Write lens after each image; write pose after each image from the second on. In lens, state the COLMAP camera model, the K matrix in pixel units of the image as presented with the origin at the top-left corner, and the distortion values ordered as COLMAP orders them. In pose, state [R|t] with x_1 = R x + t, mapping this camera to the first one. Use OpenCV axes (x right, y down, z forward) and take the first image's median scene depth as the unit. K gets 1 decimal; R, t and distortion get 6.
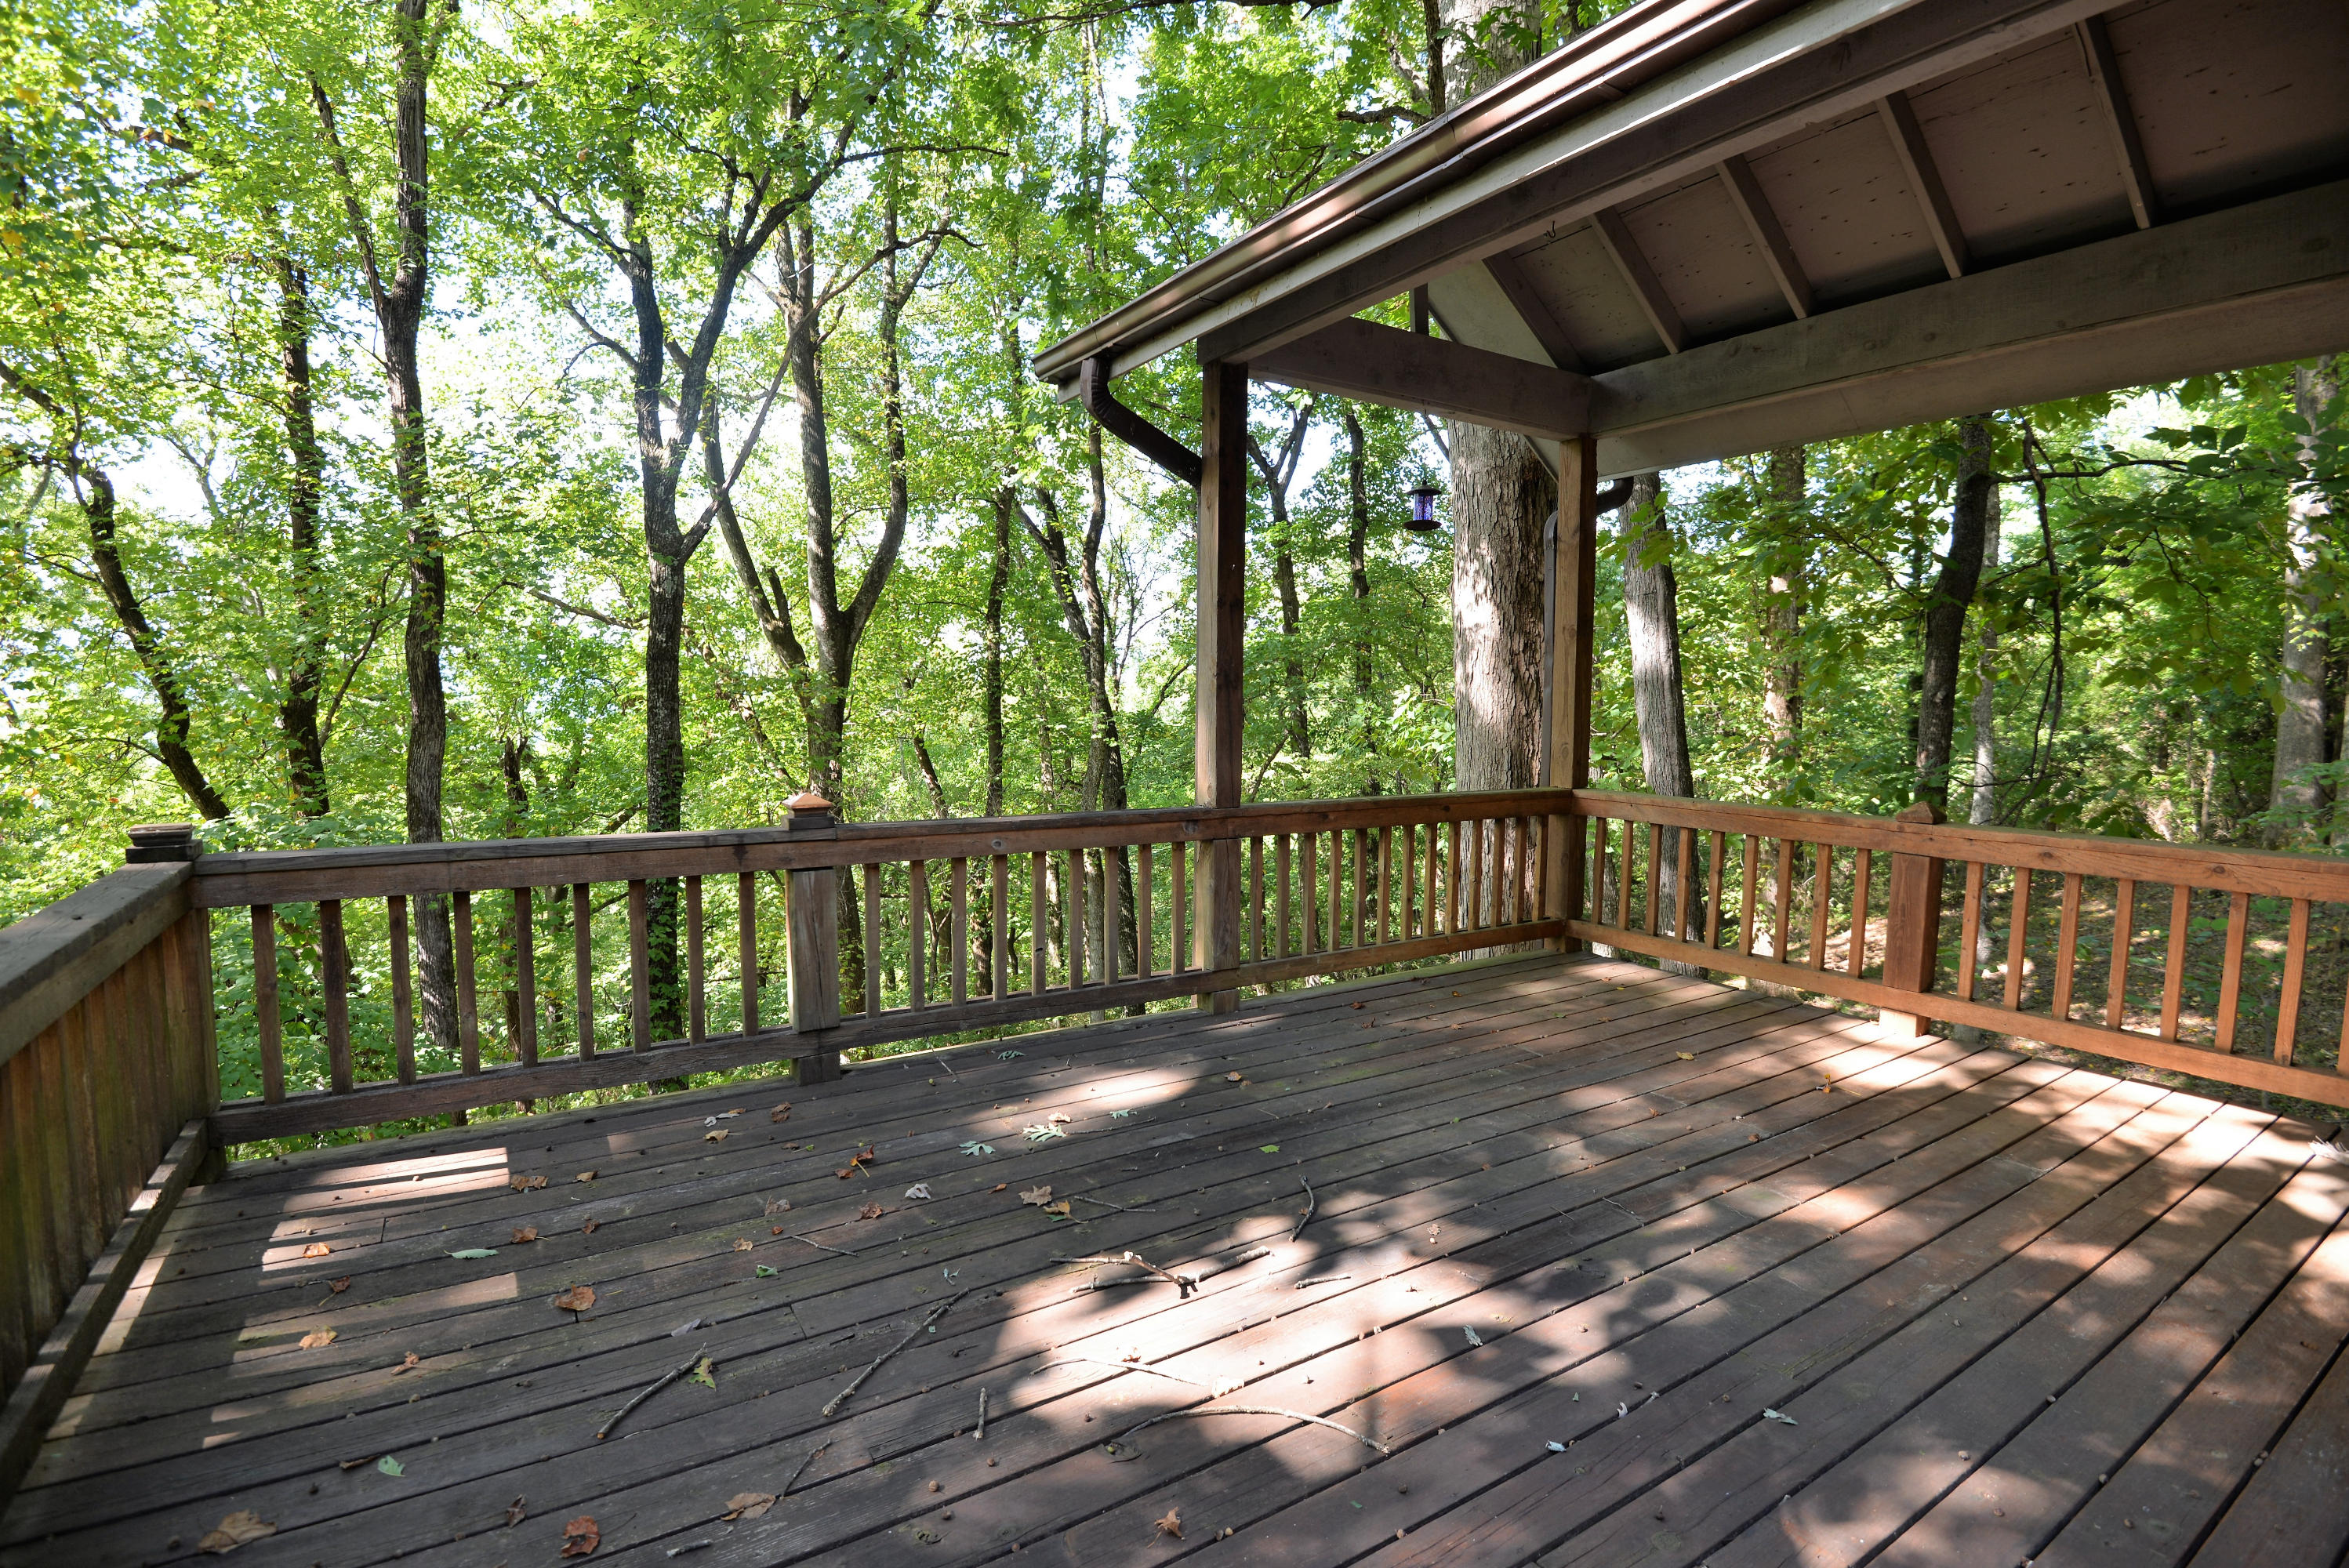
lens RADIAL K [[1069.0, 0, 1142.9], [0, 1069.0, 734.0], [0, 0, 1]] dist [-0.020432, 0.000170]
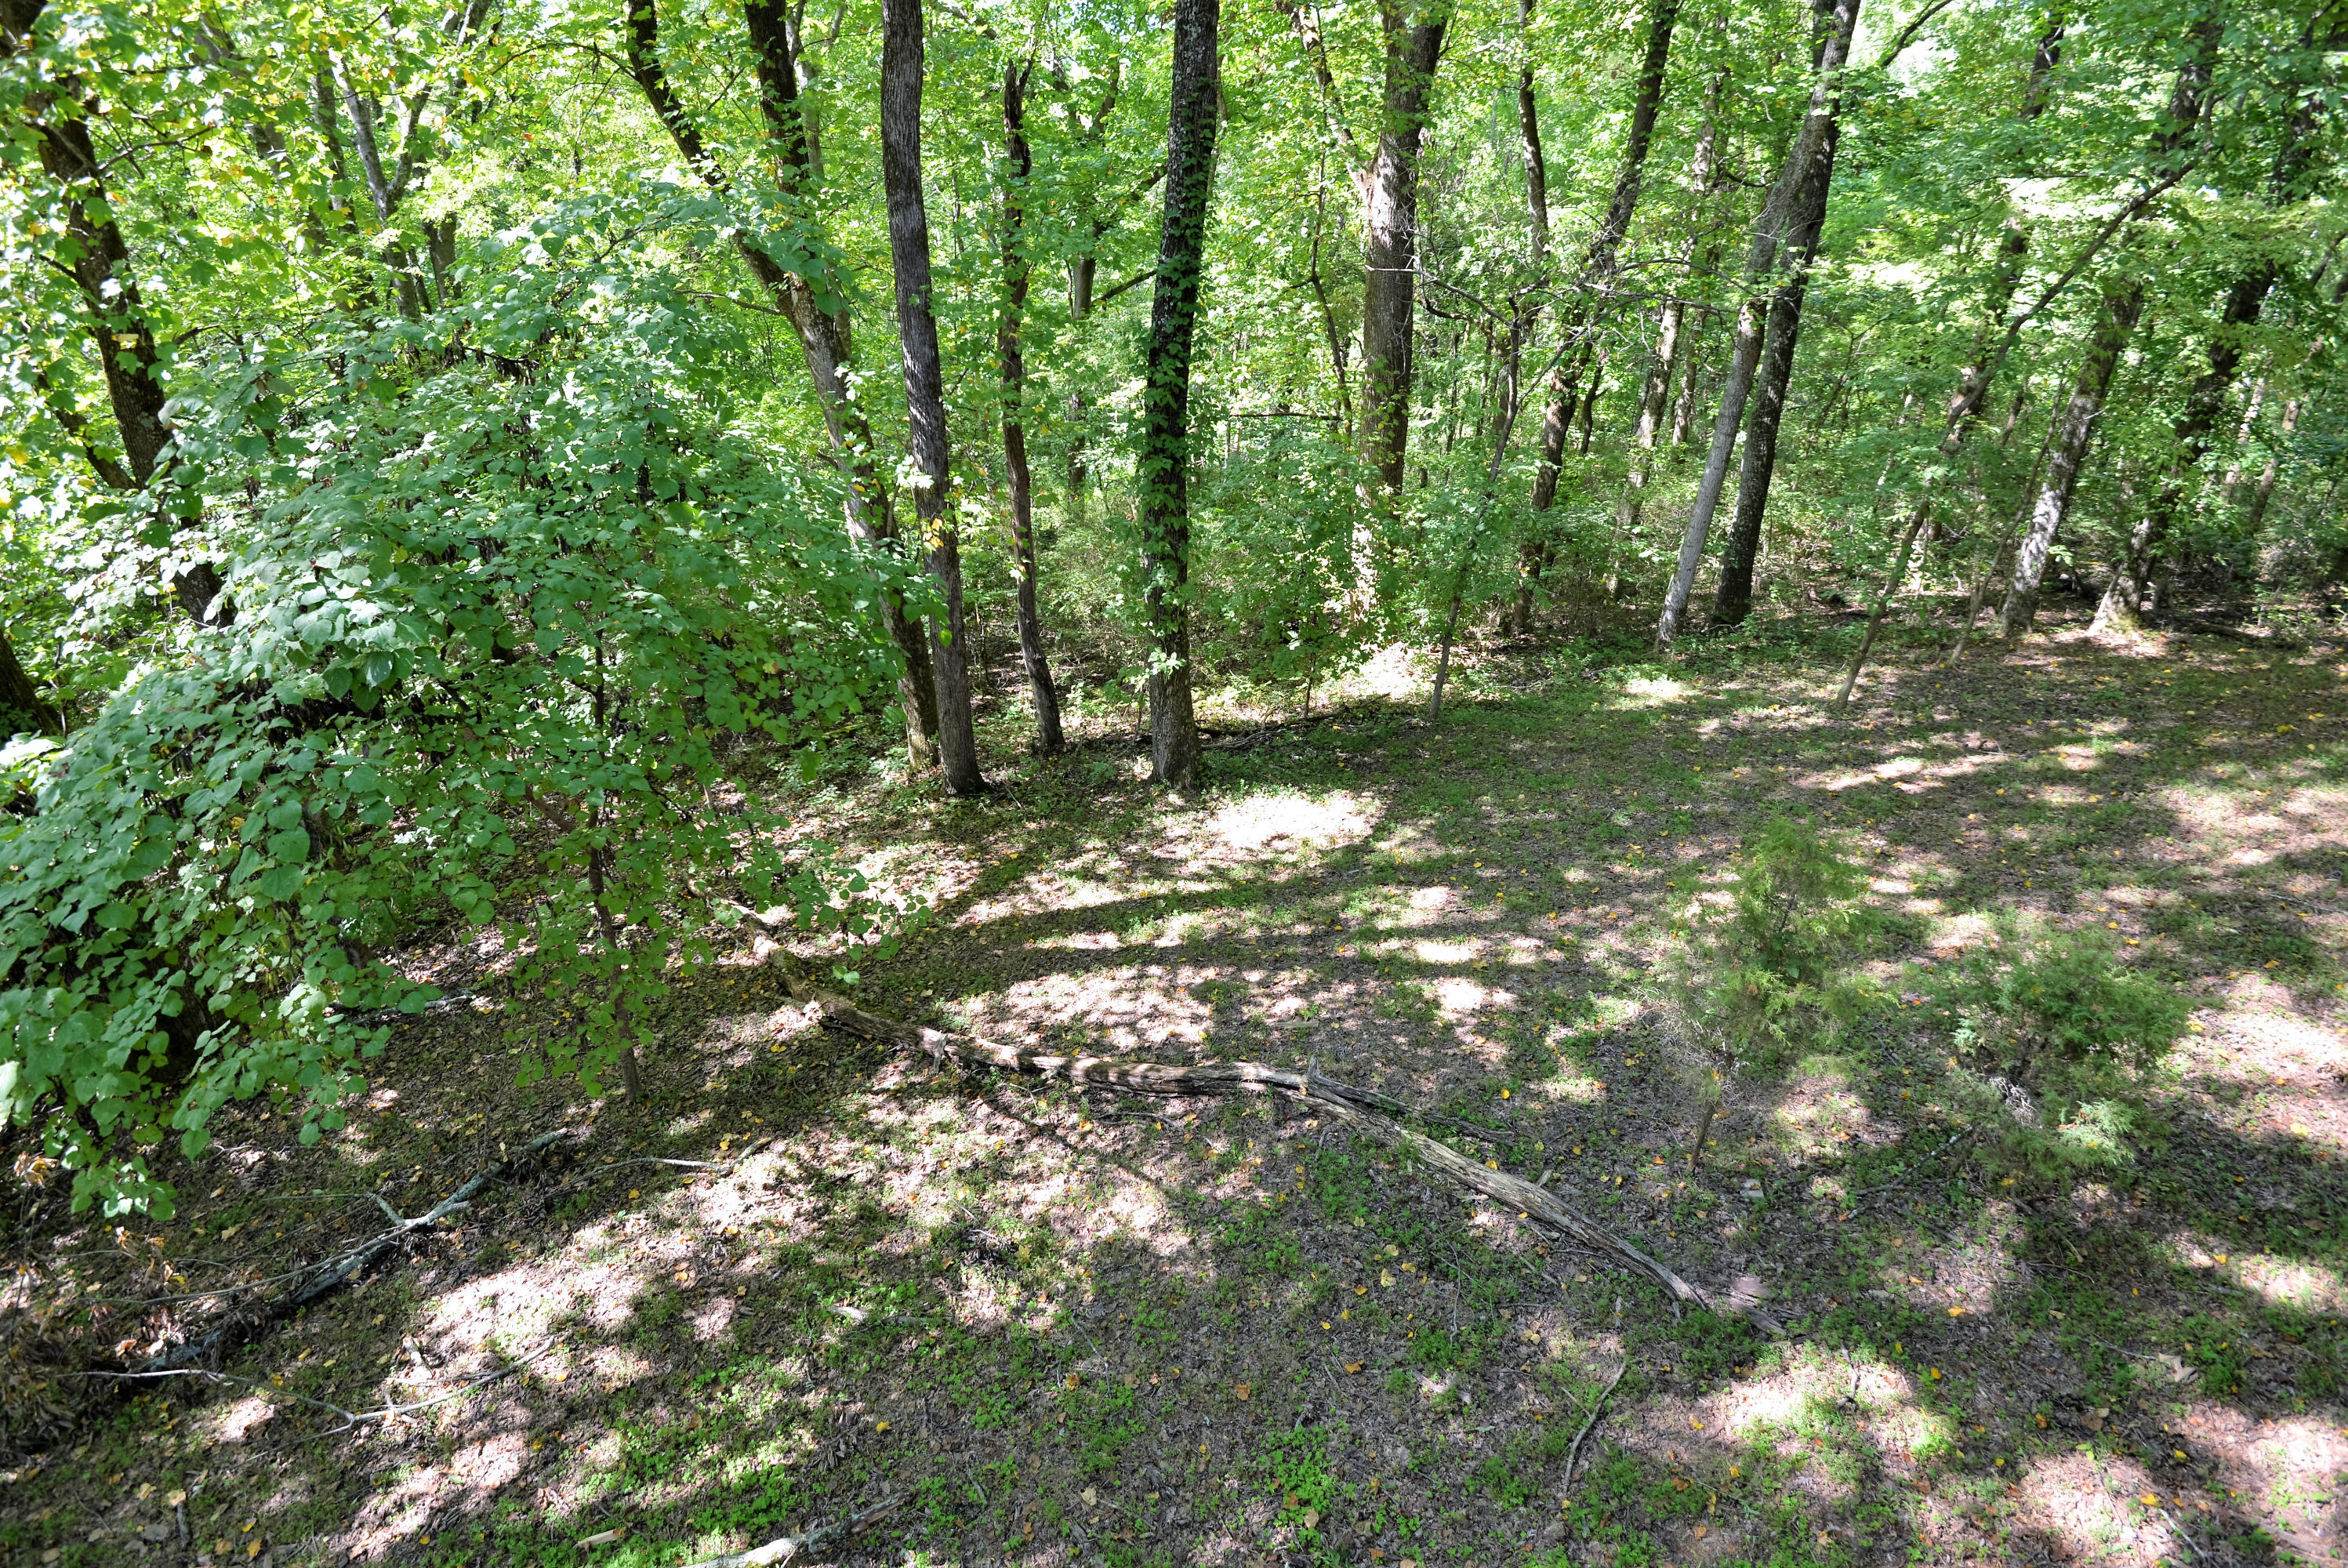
lens RADIAL K [[1068.6, 0, 1142.4], [0, 1068.6, 734.0], [0, 0, 1]] dist [-0.020432, 0.000170]
pose [[0.884113, 0.290127, -0.366294, -0.071935], [-0.051760, 0.839878, 0.540302, -0.004383], [0.464398, -0.458729, 0.757563, 0.184399]]
